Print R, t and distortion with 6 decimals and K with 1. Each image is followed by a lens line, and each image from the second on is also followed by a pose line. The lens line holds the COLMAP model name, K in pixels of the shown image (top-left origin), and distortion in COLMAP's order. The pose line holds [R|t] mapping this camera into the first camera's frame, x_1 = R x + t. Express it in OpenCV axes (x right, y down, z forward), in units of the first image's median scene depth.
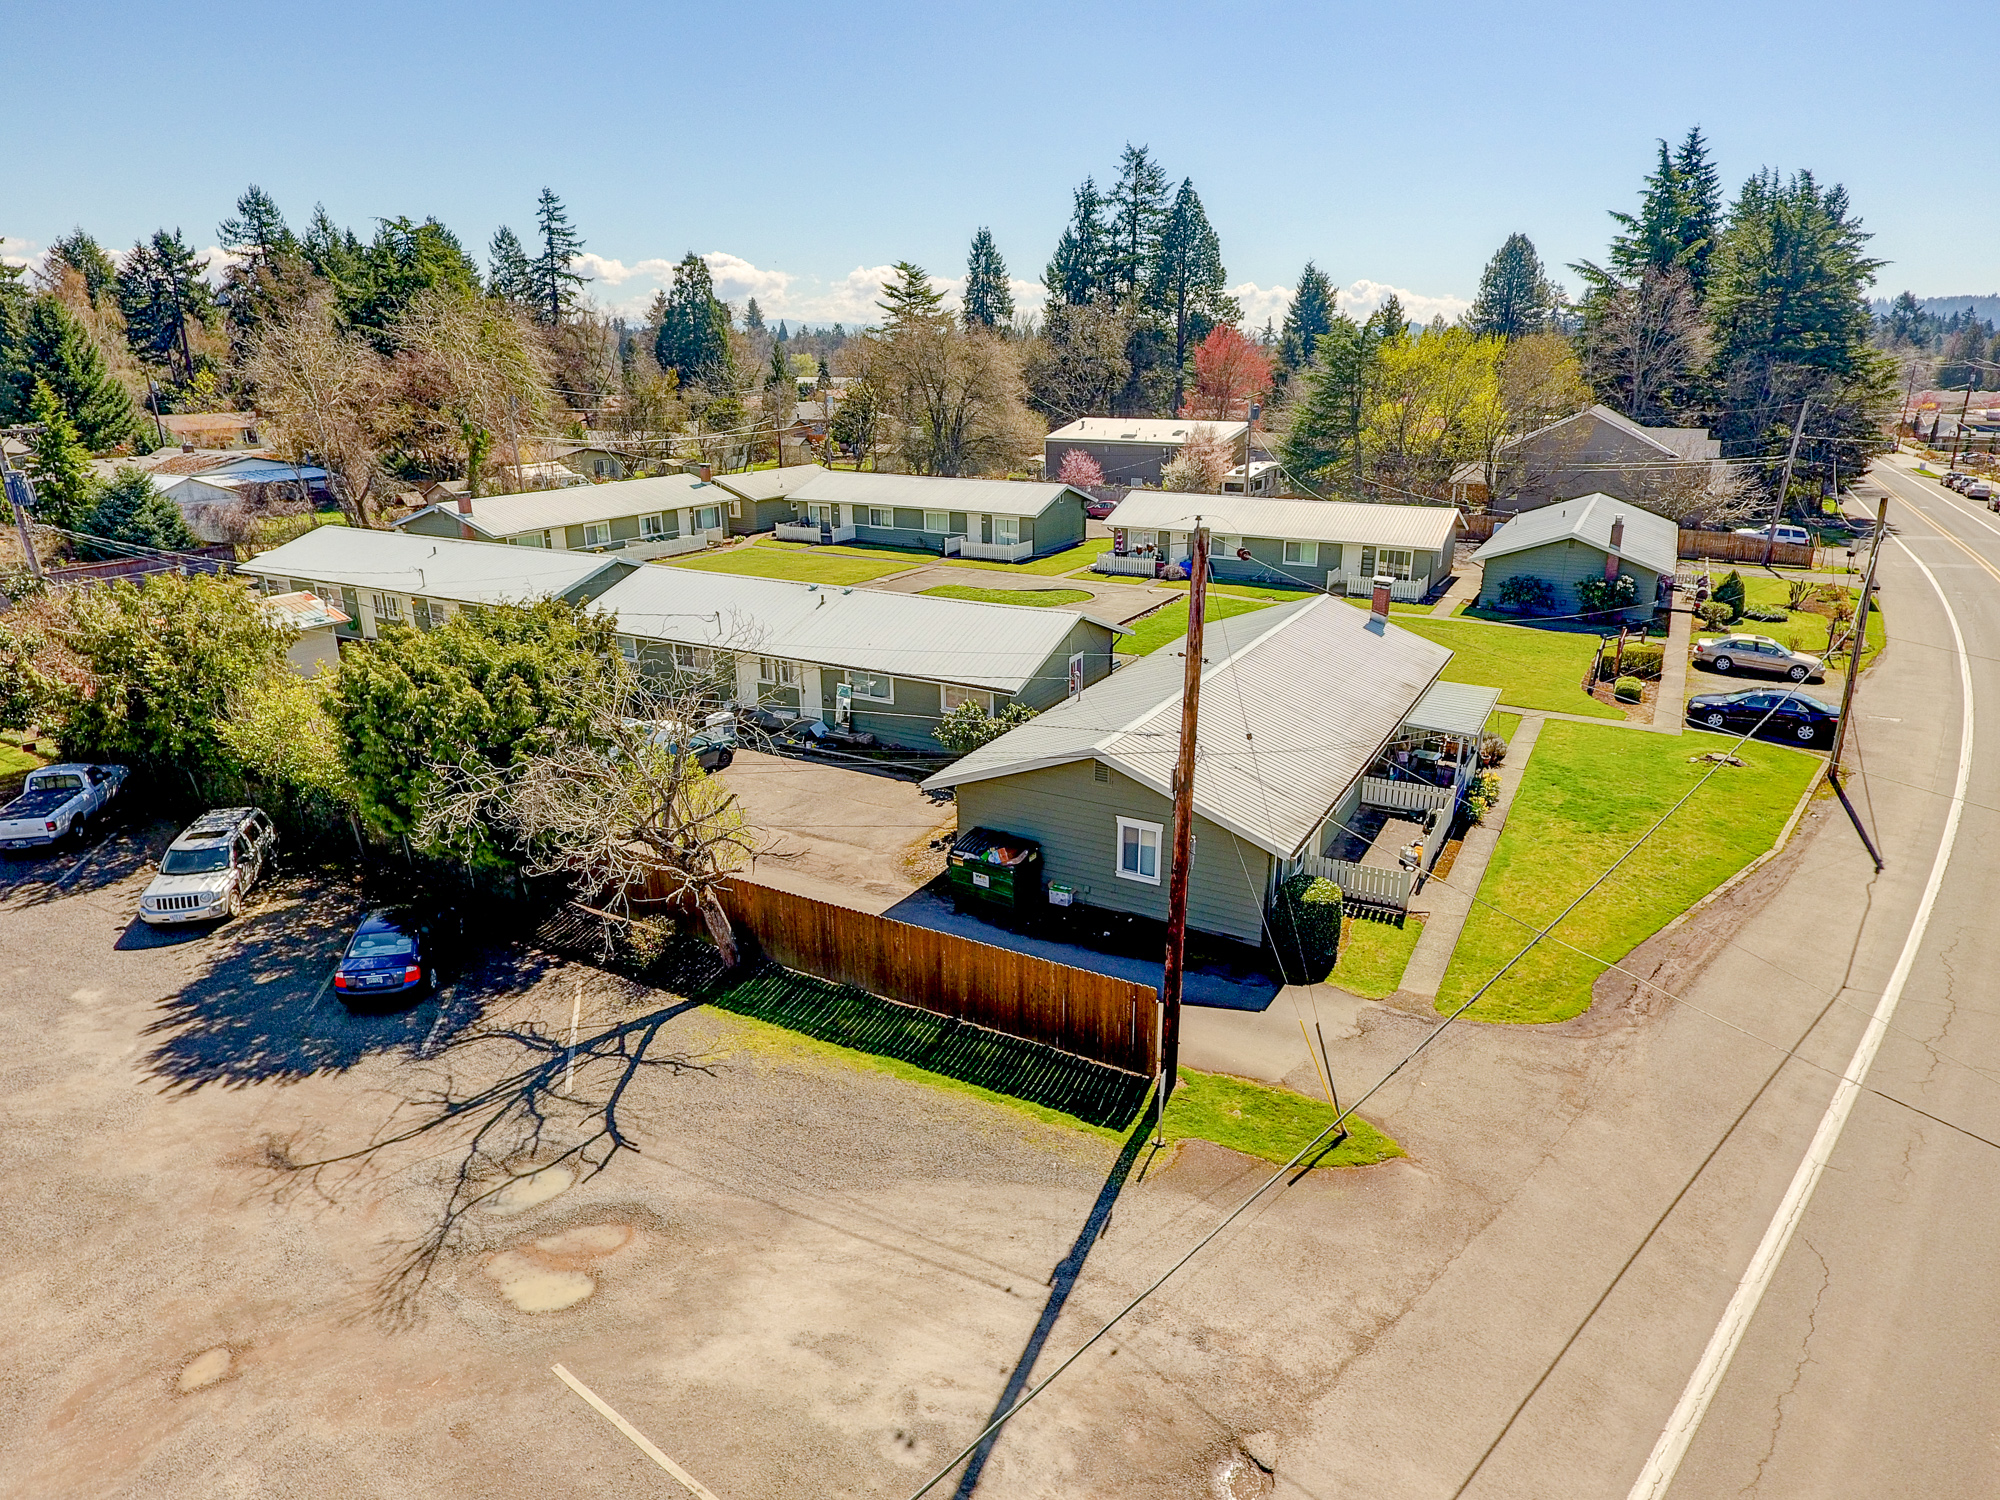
lens RADIAL K [[1160.7, 0, 1023.3], [0, 1160.7, 738.6], [0, 0, 1]] dist [-0.000371, 0.000069]
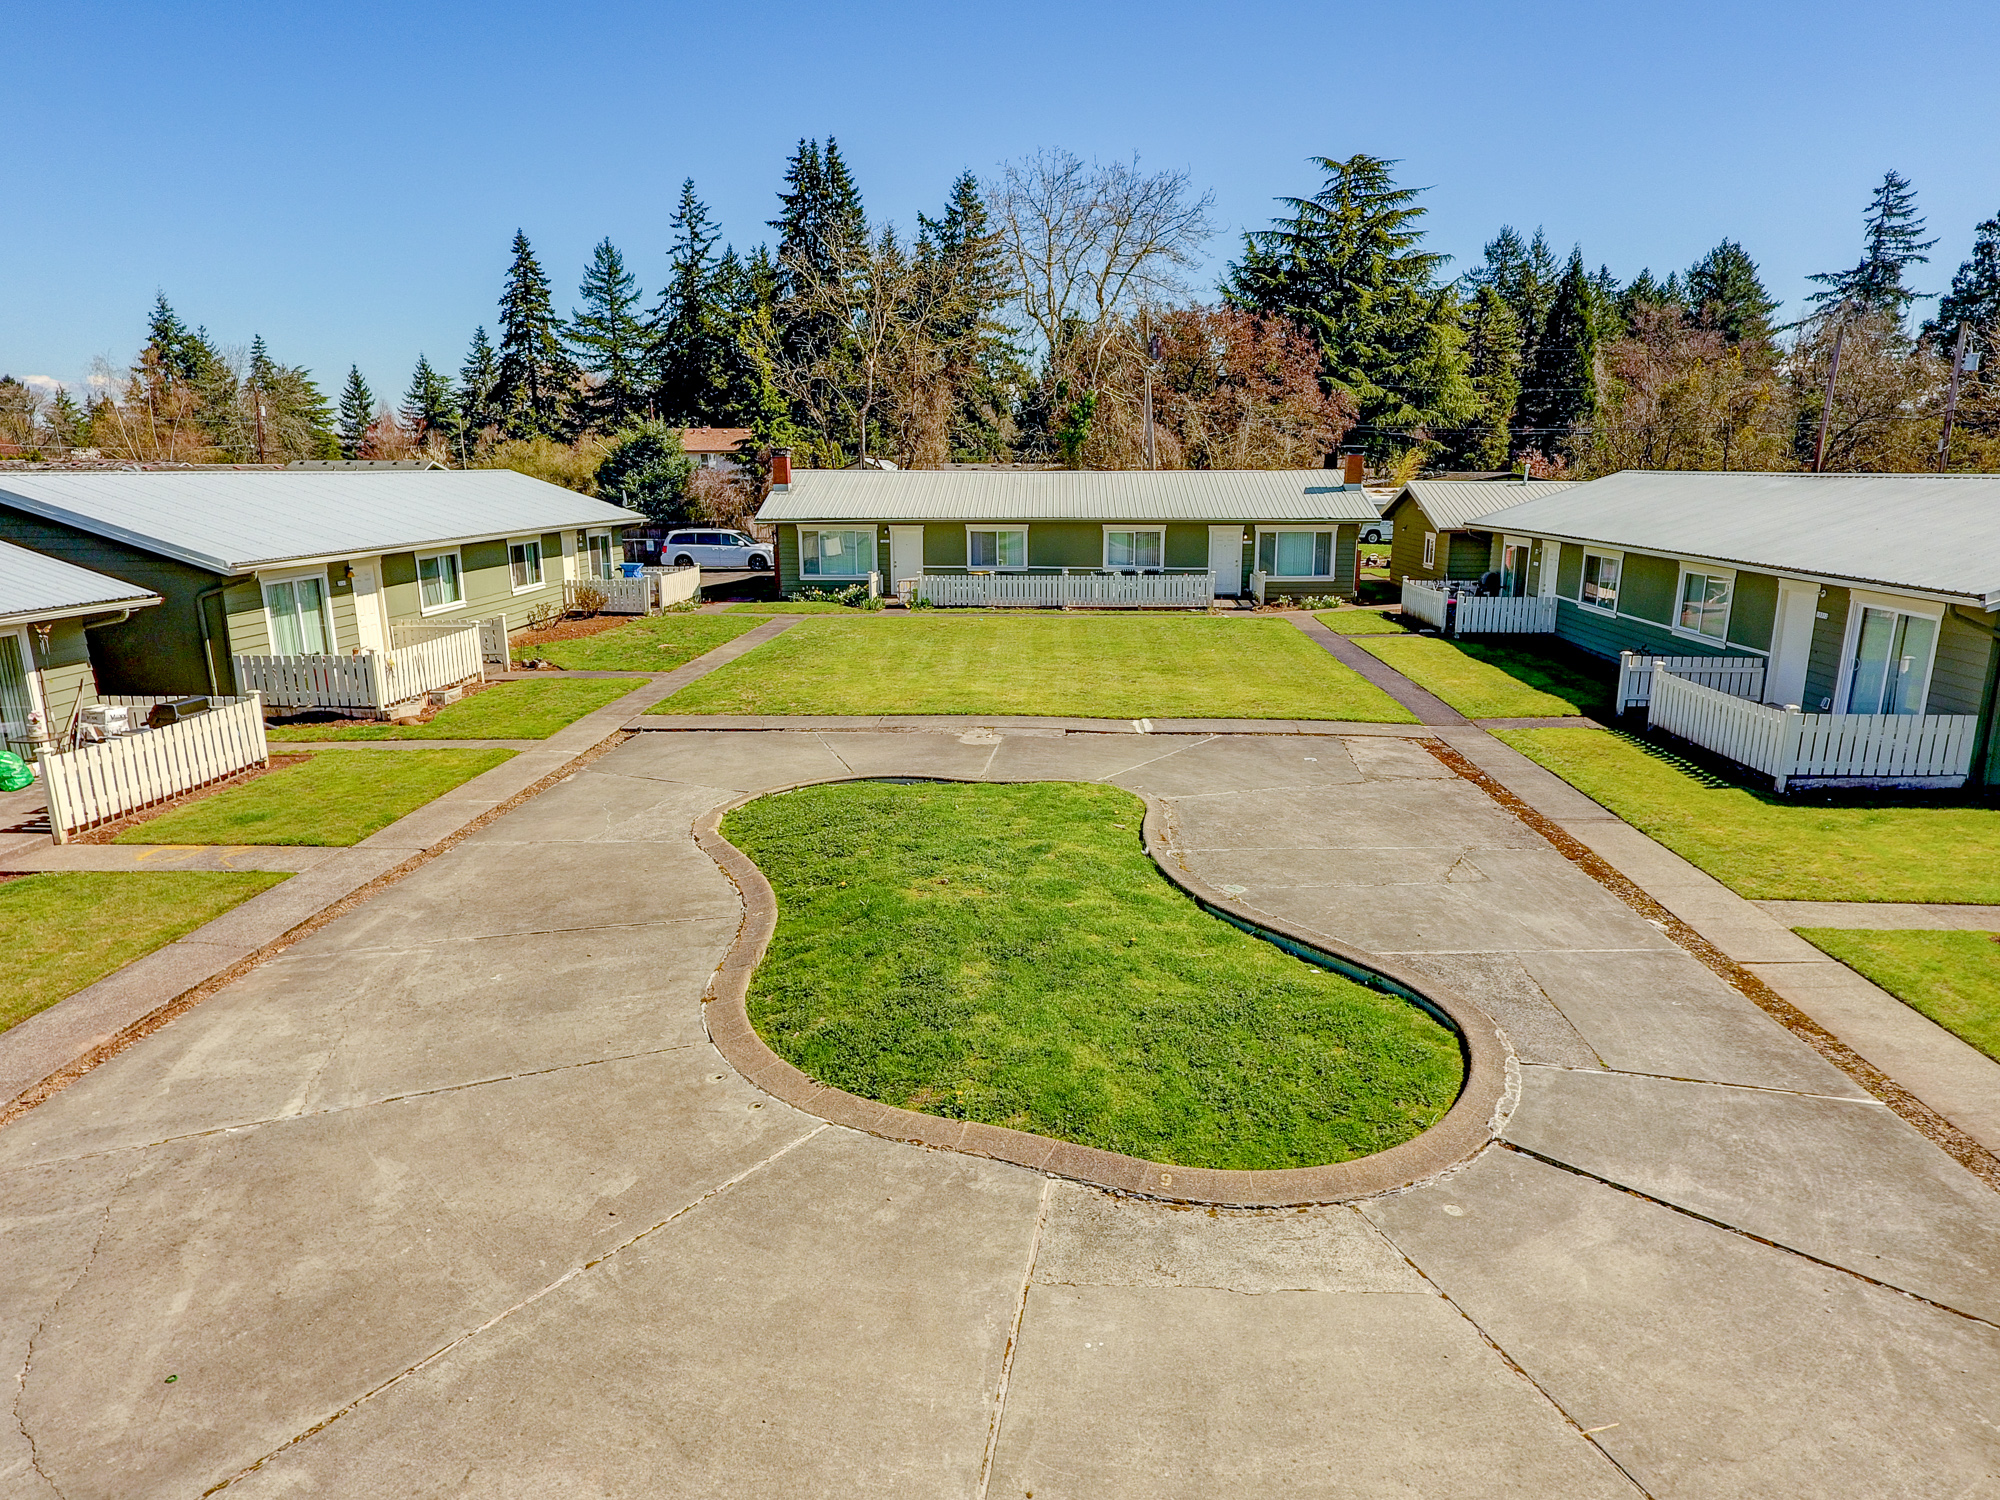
lens RADIAL K [[1160.7, 0, 1023.3], [0, 1160.7, 738.6], [0, 0, 1]] dist [-0.000371, 0.000069]
pose [[0.449464, 0.204904, -0.869481, 0.112320], [-0.279640, 0.956690, 0.080900, -0.133063], [0.848401, 0.206780, 0.487297, 0.738172]]
